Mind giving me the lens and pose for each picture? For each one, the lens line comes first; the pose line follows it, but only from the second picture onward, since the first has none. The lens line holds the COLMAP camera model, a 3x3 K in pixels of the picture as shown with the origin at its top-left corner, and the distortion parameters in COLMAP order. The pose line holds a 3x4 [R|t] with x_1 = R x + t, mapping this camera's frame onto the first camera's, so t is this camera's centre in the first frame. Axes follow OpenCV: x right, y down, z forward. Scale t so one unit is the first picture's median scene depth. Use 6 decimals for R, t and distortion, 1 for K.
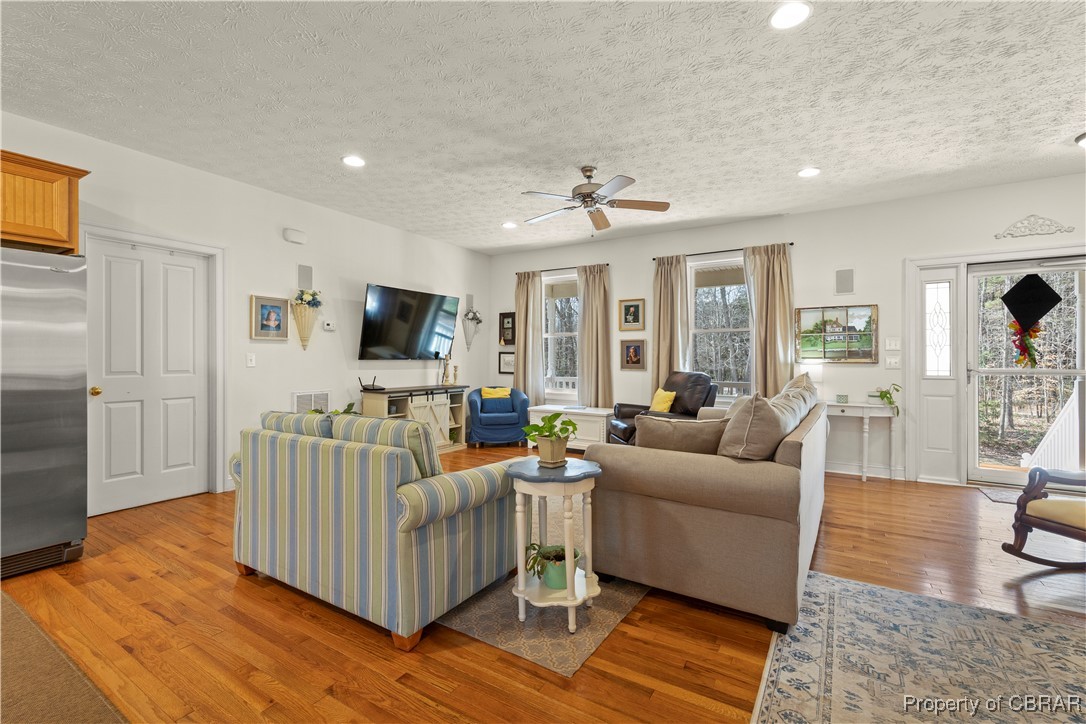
lens RADIAL K [[469.1, 0, 538.8], [0, 469.1, 356.7], [0, 0, 1]] dist [0.003480, -0.001960]
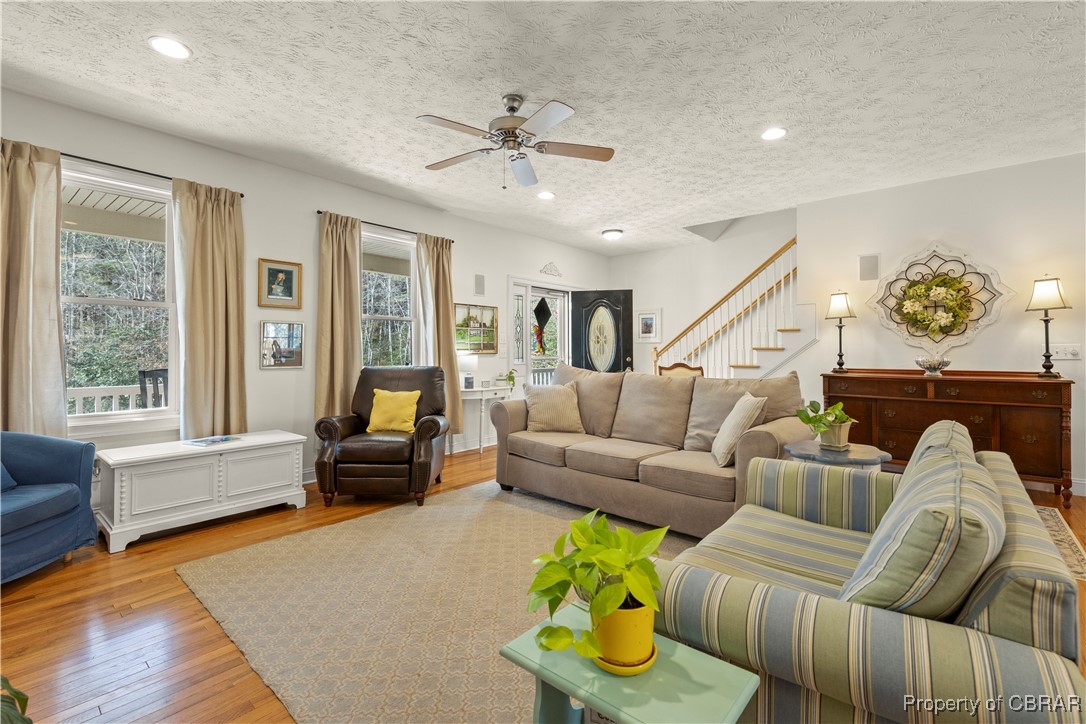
lens RADIAL K [[469.1, 0, 540.9], [0, 469.1, 351.2], [0, 0, 1]] dist [0.003480, -0.001960]
pose [[0.150274, -0.005195, 0.988631, -0.581165], [-0.001149, 0.999985, 0.005429, 0.001288], [-0.988644, -0.001951, 0.150266, 0.775472]]
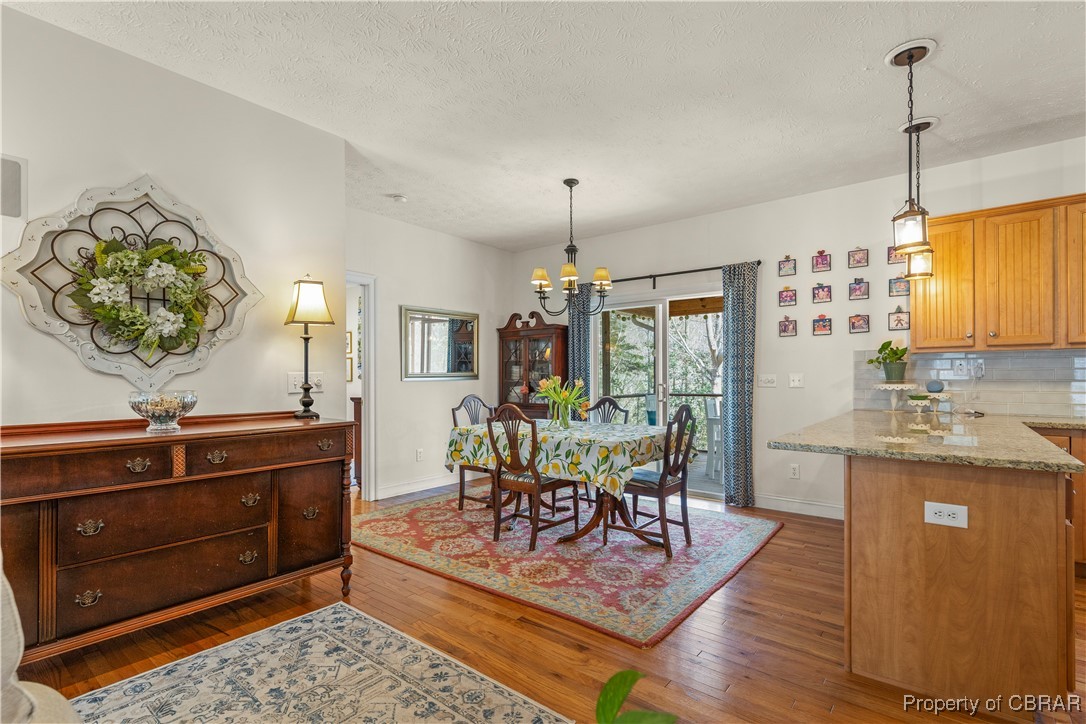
lens RADIAL K [[504.2, 0, 550.3], [0, 504.2, 376.1], [0, 0, 1]] dist [-0.000133, -0.000661]
pose [[-0.993945, 0.001564, 0.109872, 0.036837], [0.000737, 0.999971, -0.007563, 0.002844], [-0.109881, -0.007436, -0.993917, 0.608964]]
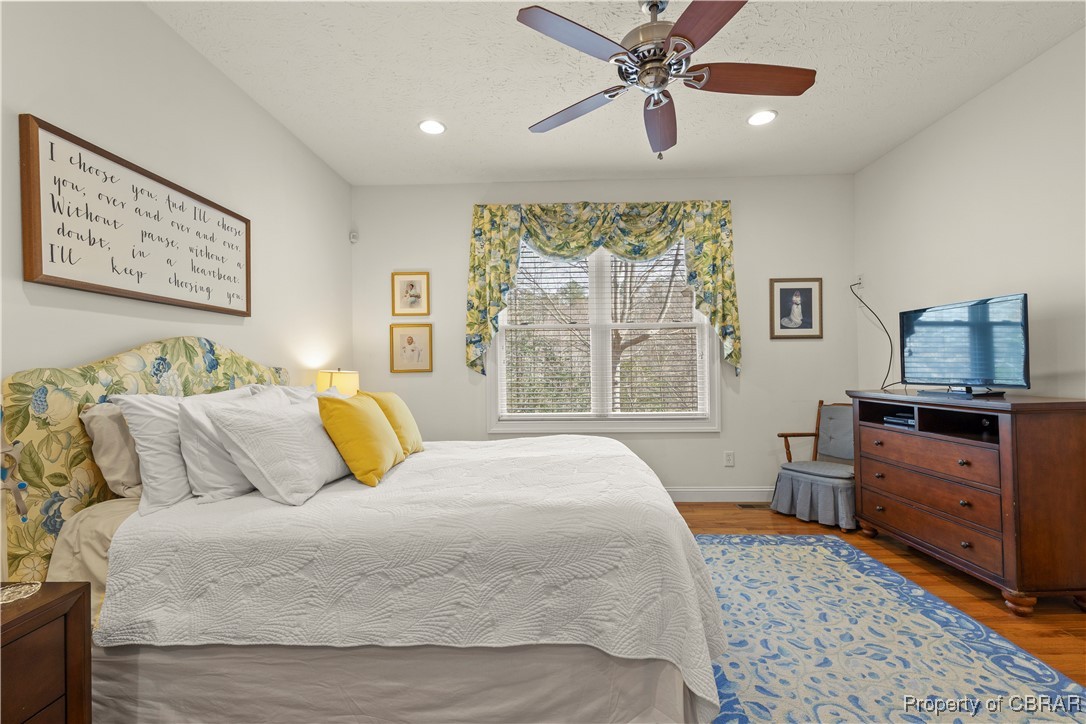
lens RADIAL K [[469.1, 0, 514.7], [0, 469.1, 361.5], [0, 0, 1]] dist [0.003480, -0.001960]
pose [[-0.870264, -0.000942, -0.492584, 1.426513], [0.007269, 0.999865, -0.014753, 0.002418], [0.492532, -0.016419, -0.870140, -0.465311]]
